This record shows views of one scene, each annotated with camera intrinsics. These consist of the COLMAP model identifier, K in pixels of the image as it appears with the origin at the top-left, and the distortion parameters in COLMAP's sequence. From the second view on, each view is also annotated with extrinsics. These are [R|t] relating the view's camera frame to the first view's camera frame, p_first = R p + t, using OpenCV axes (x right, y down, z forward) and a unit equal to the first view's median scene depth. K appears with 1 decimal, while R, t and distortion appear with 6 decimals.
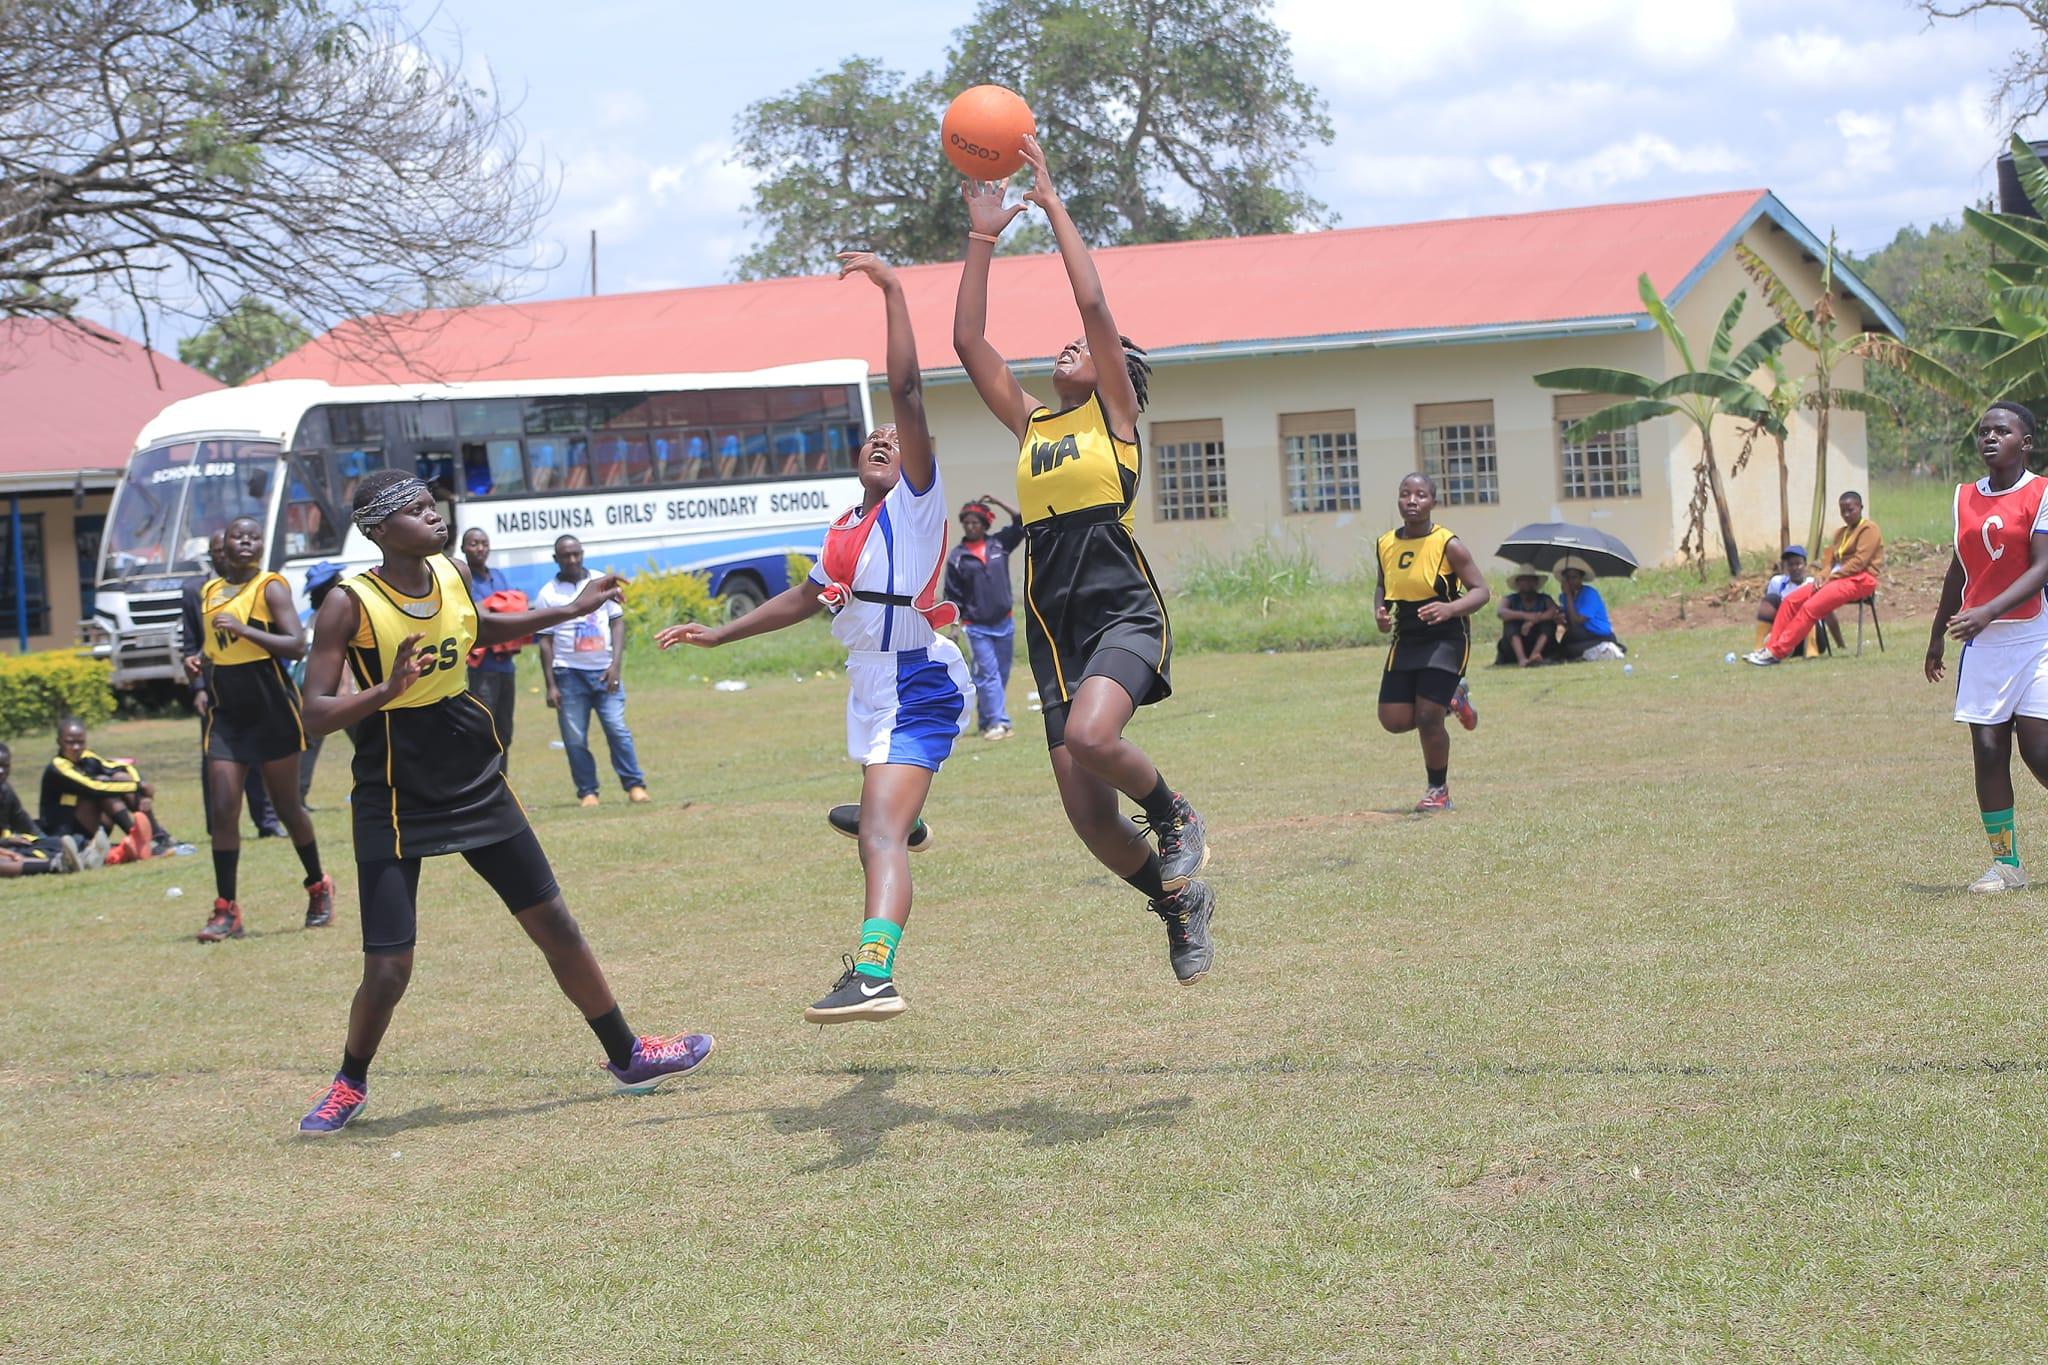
lens RADIAL K [[1824.2, 0, 1023.3], [0, 1824.2, 673.1], [0, 0, 1]] dist [-0.009425, 0.014353]
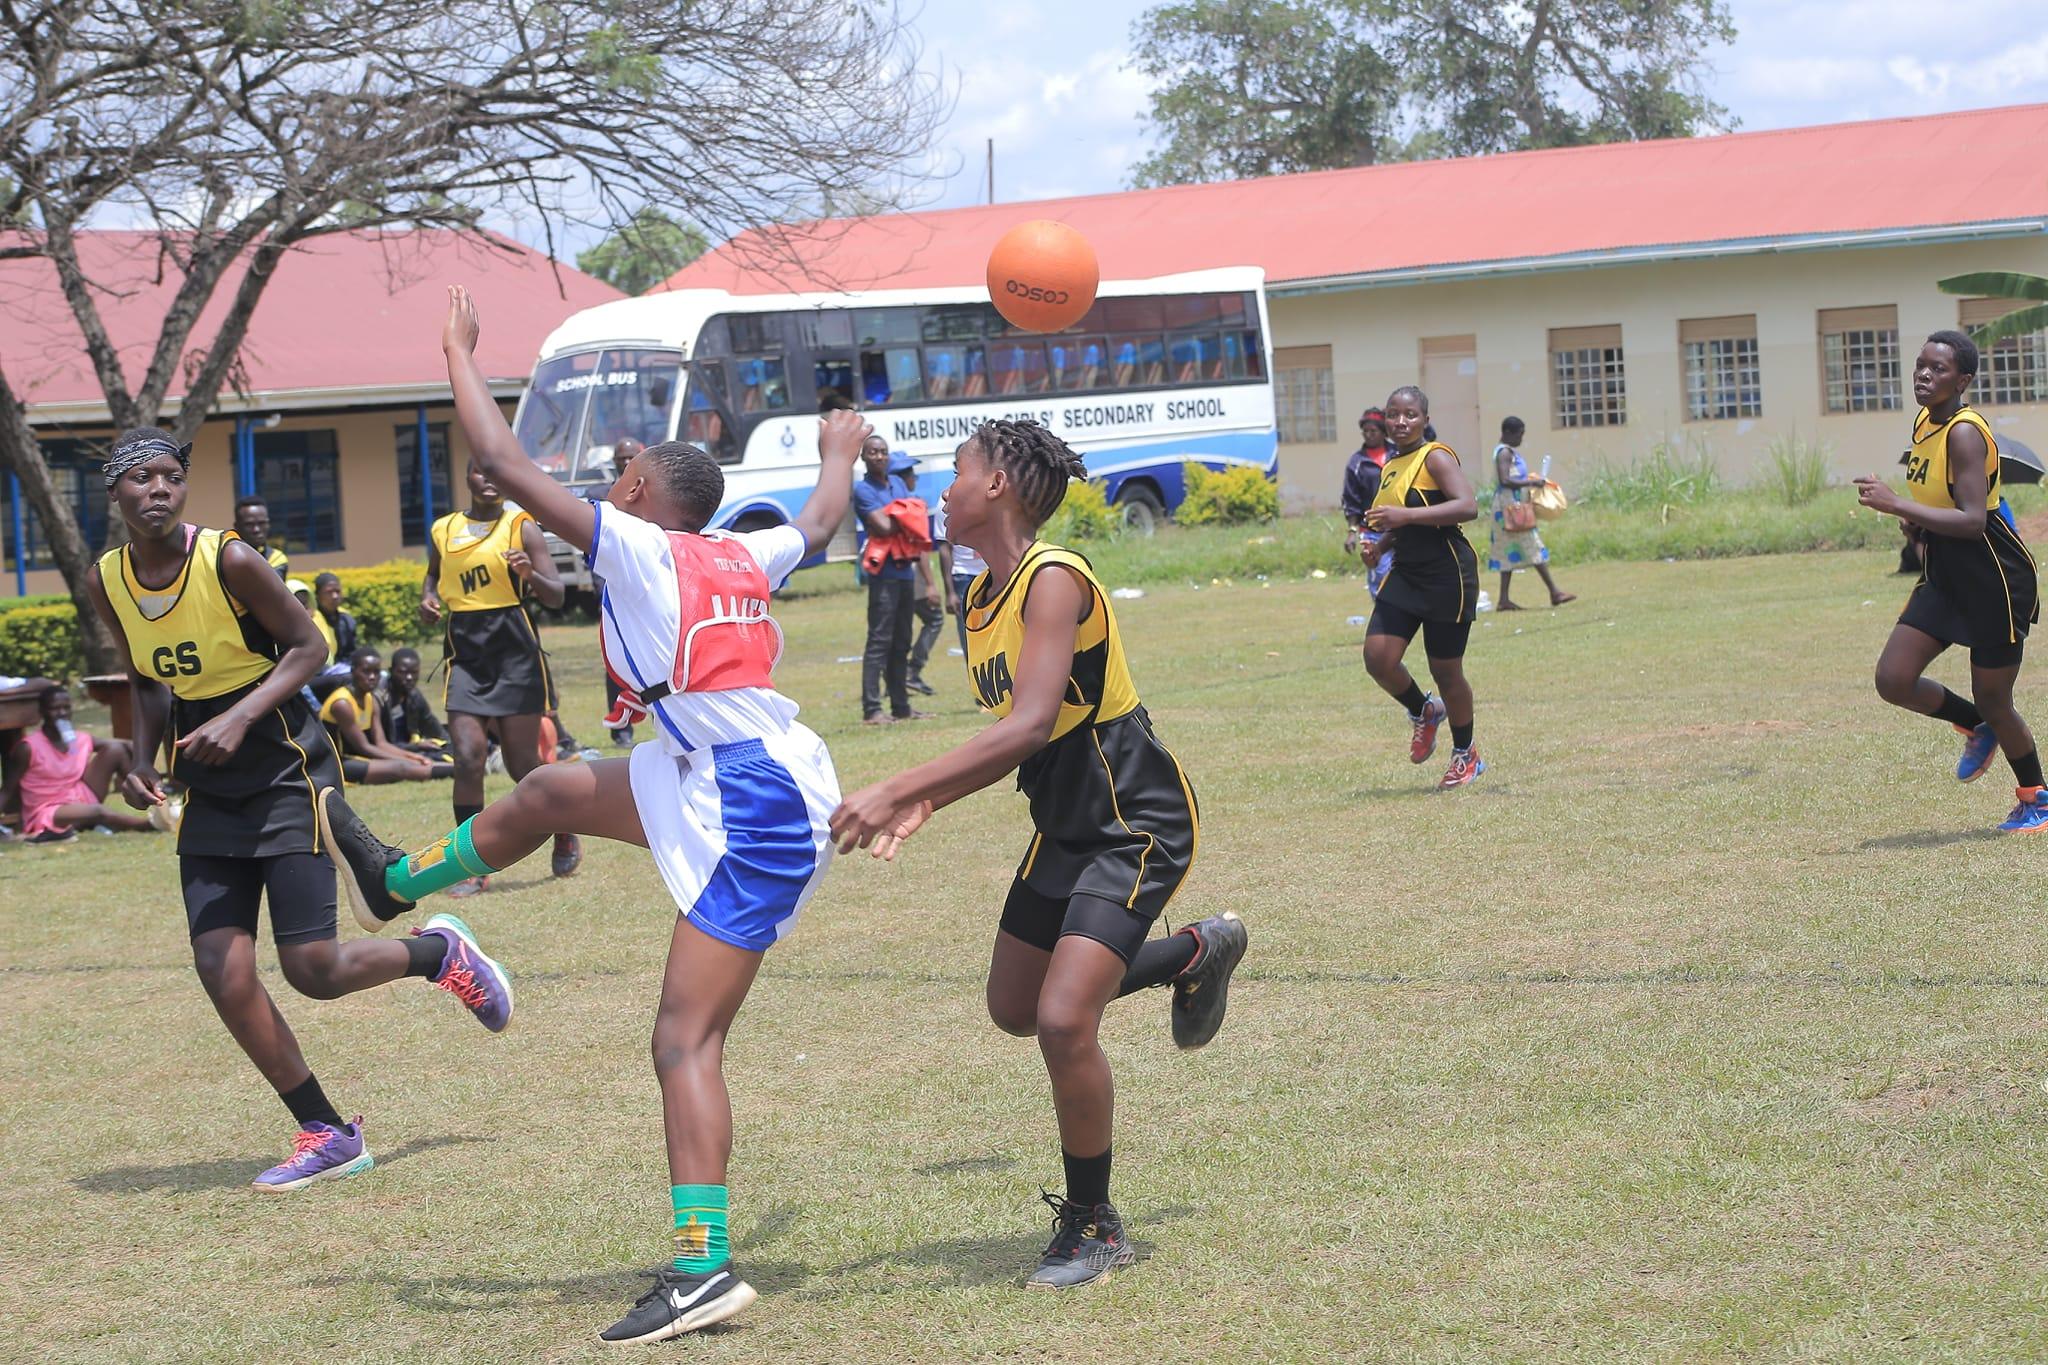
lens RADIAL K [[1824.2, 0, 1023.3], [0, 1824.2, 673.1], [0, 0, 1]] dist [-0.009425, 0.014353]
pose [[0.999448, 0.001540, -0.033190, -0.184739], [-0.001299, 0.999972, 0.007306, 0.043627], [0.033201, -0.007259, 0.999422, -0.002953]]
